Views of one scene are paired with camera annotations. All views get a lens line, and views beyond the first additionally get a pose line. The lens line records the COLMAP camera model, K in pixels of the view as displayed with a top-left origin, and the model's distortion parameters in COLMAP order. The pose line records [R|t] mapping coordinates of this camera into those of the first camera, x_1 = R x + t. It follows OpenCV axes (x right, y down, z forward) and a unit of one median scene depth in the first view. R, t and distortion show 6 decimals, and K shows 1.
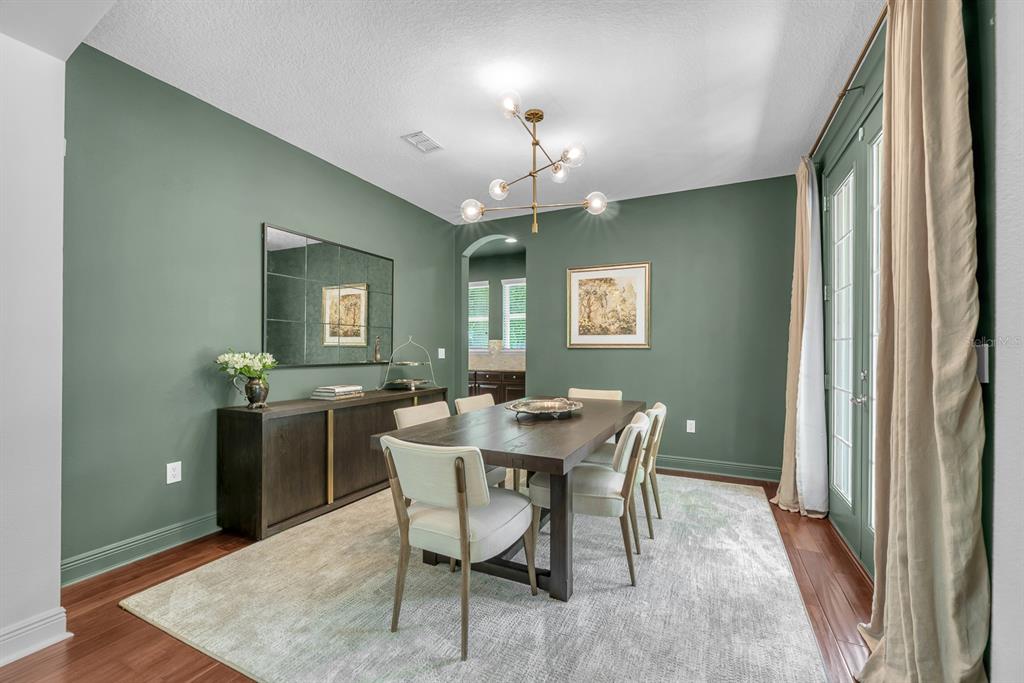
lens RADIAL K [[426.5, 0, 511.6], [0, 426.5, 345.9], [0, 0, 1]] dist [-0.001152, -0.000158]
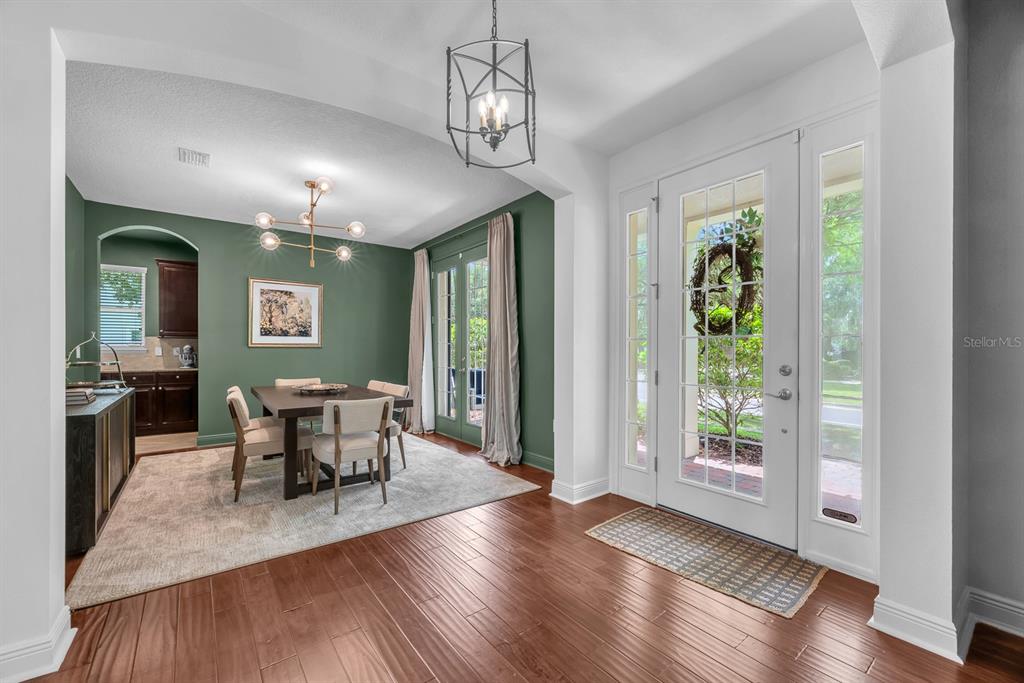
lens RADIAL K [[426.5, 0, 510.5], [0, 426.5, 346.6], [0, 0, 1]] dist [-0.001152, -0.000158]
pose [[0.459615, 0.002417, 0.888115, -0.591697], [-0.013528, 0.999899, 0.004280, -0.010028], [-0.888015, -0.013981, 0.459601, -0.162088]]
